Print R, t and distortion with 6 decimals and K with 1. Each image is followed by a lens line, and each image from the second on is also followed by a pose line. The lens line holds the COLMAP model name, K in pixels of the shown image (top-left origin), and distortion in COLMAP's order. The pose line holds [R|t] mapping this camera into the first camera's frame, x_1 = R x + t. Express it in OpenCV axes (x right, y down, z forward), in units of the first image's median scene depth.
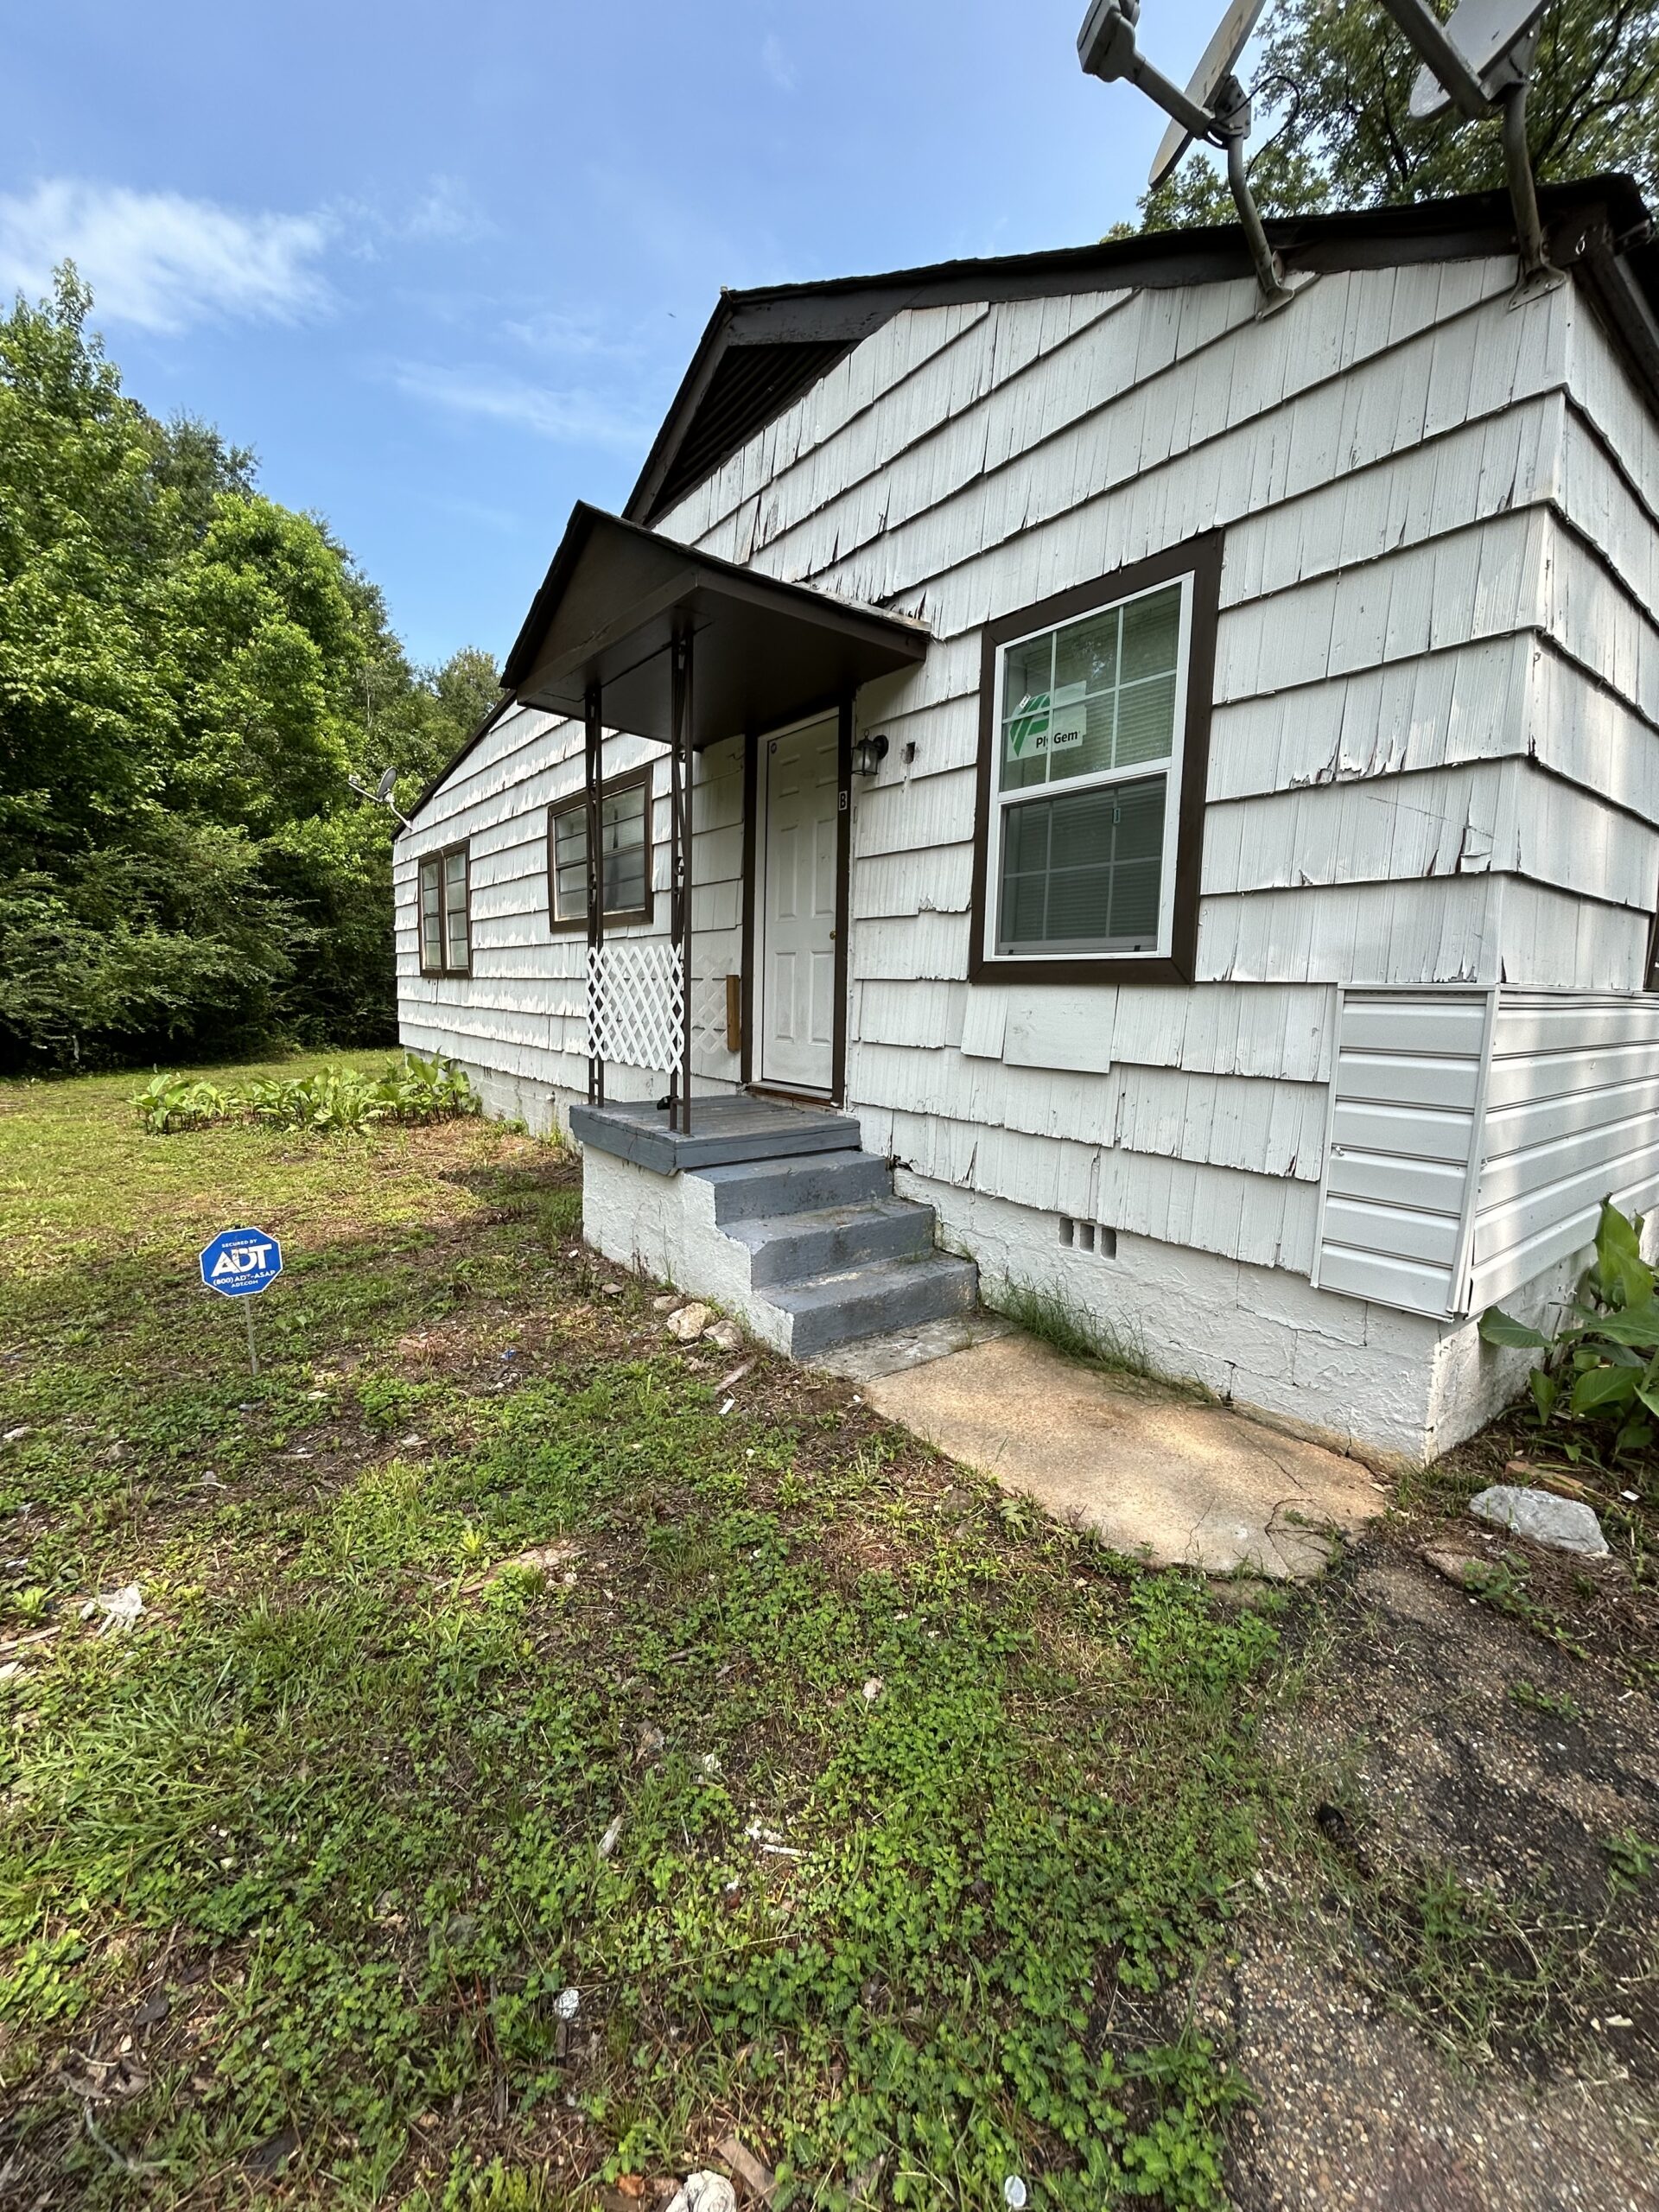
lens RADIAL K [[892.3, 0, 831.1], [0, 892.3, 1107.7], [0, 0, 1]] dist [-0.002997, 0.000367]
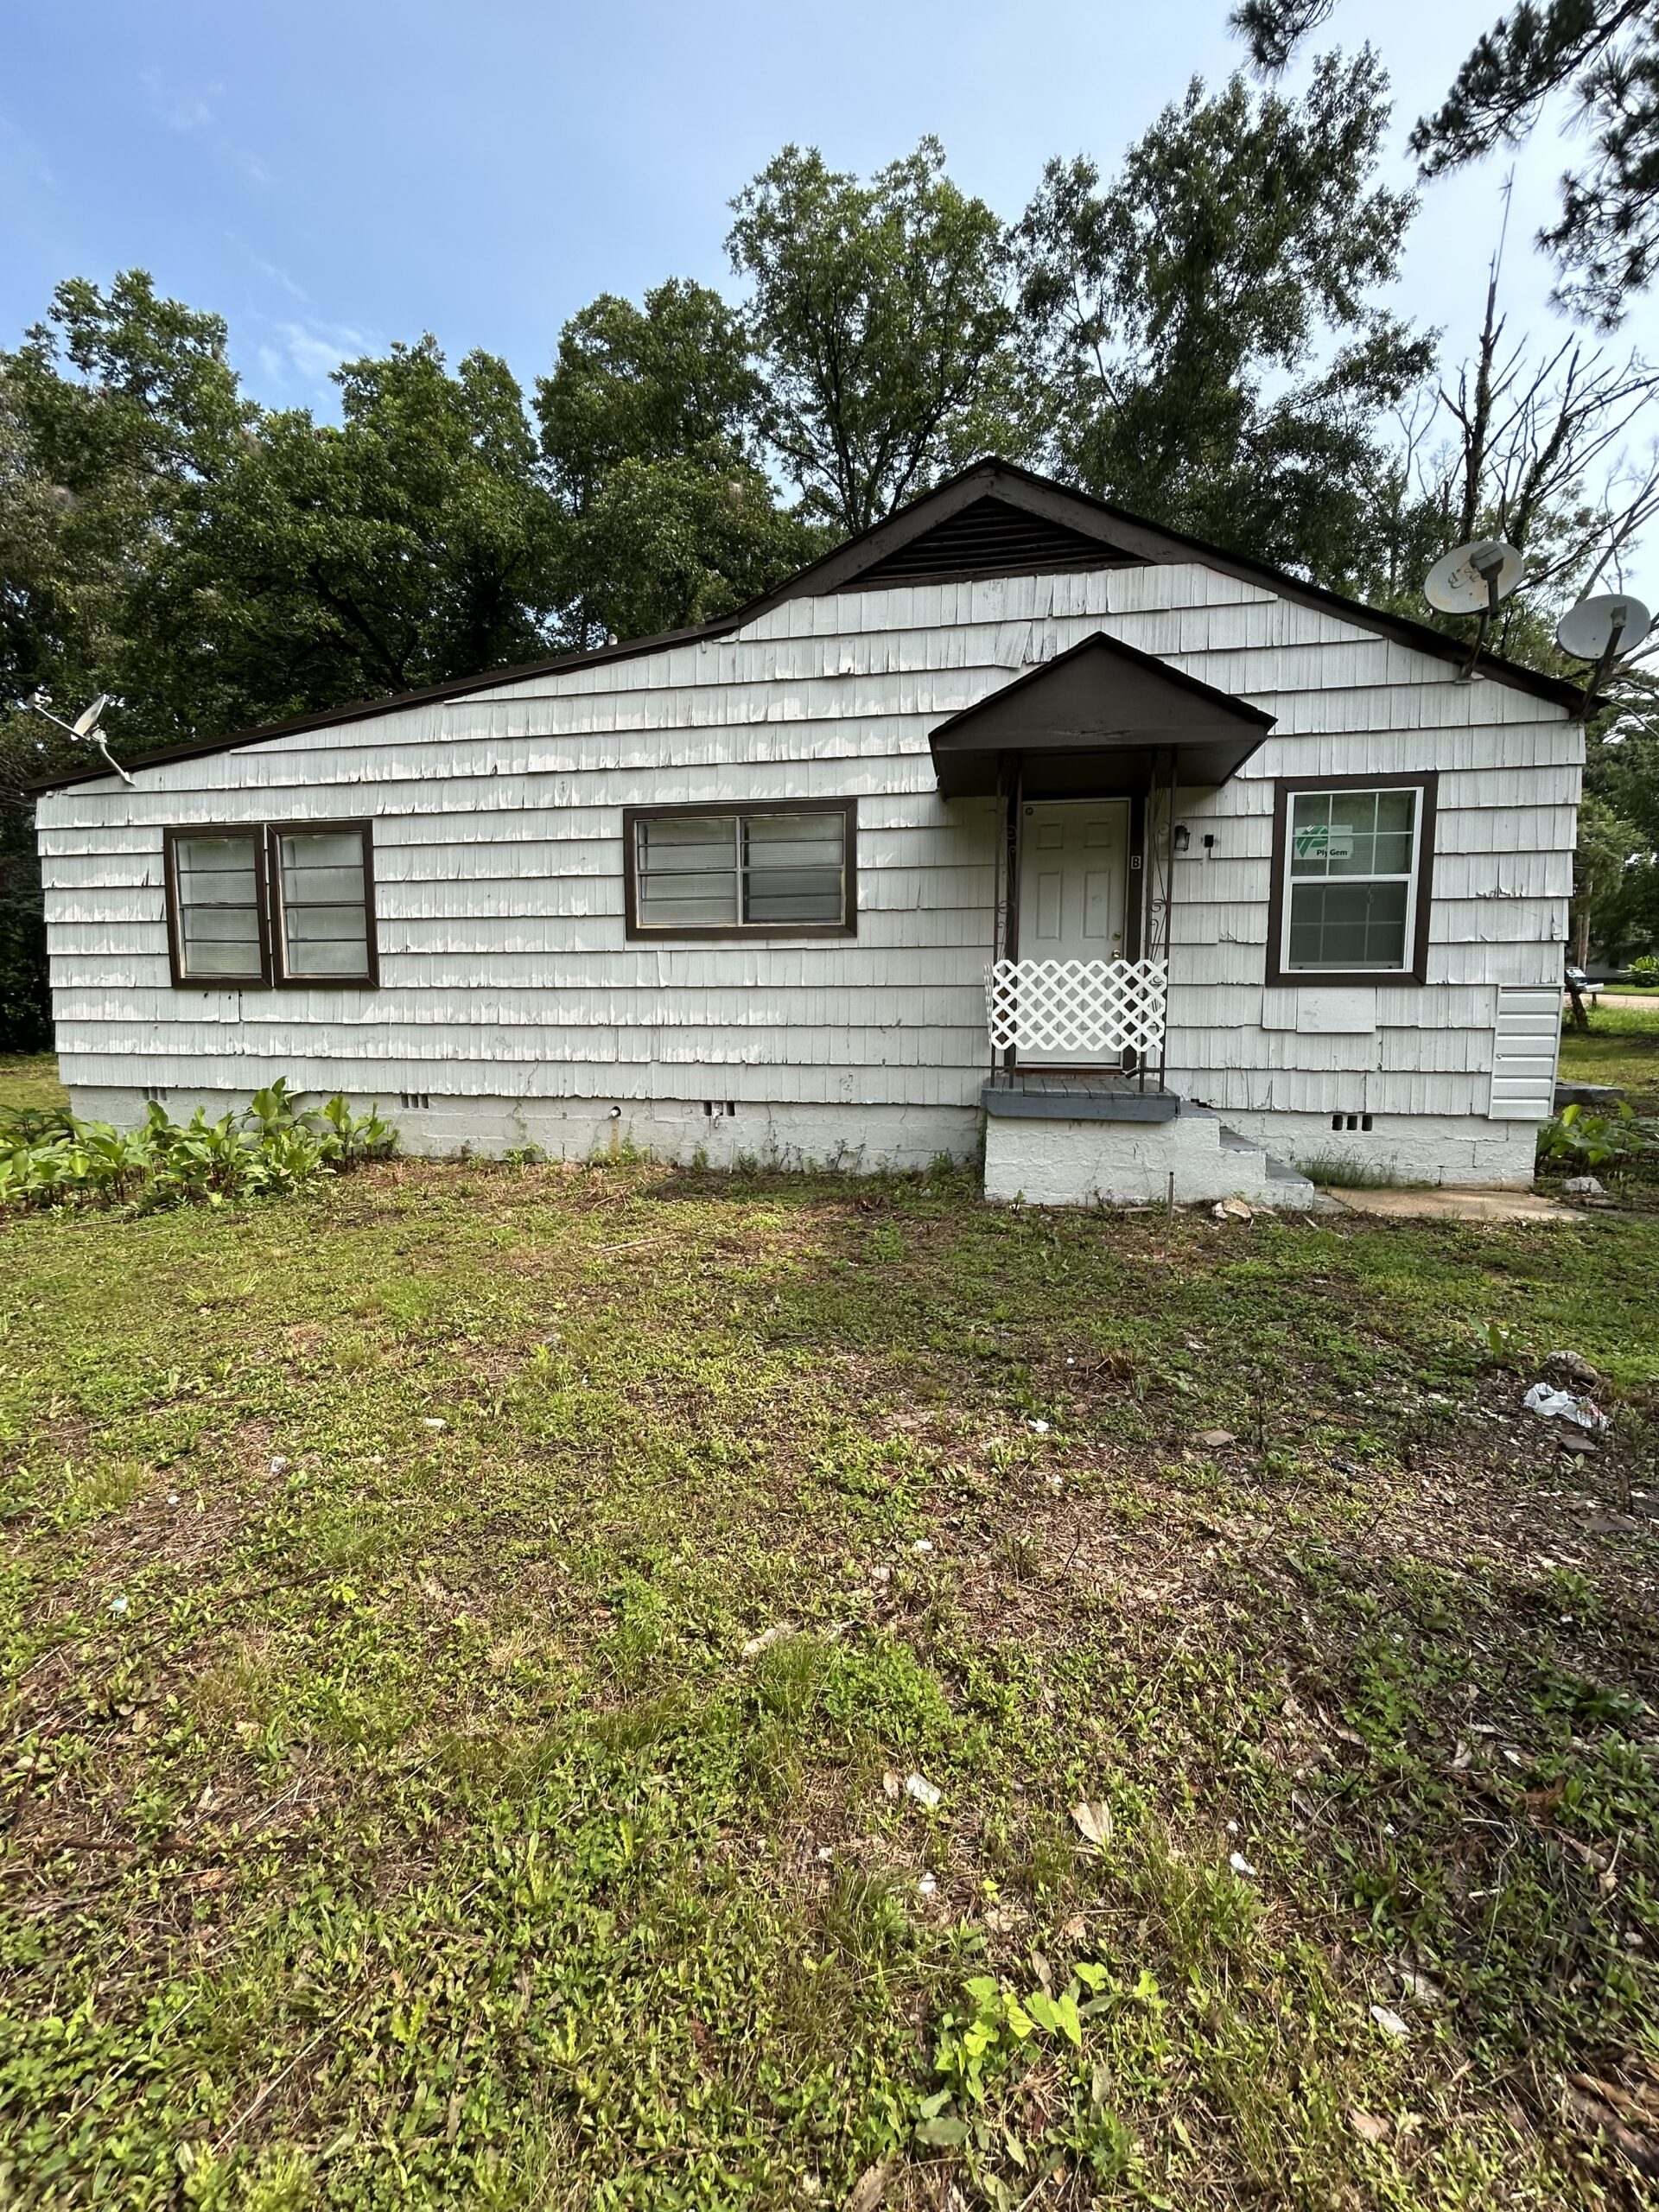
lens RADIAL K [[892.3, 0, 838.2], [0, 892.3, 1102.3], [0, 0, 1]] dist [-0.002997, 0.000367]
pose [[0.752080, -0.090689, 0.652803, -1.707794], [0.099942, 0.994726, 0.023050, -0.046069], [-0.651451, 0.047907, 0.757177, 0.292137]]
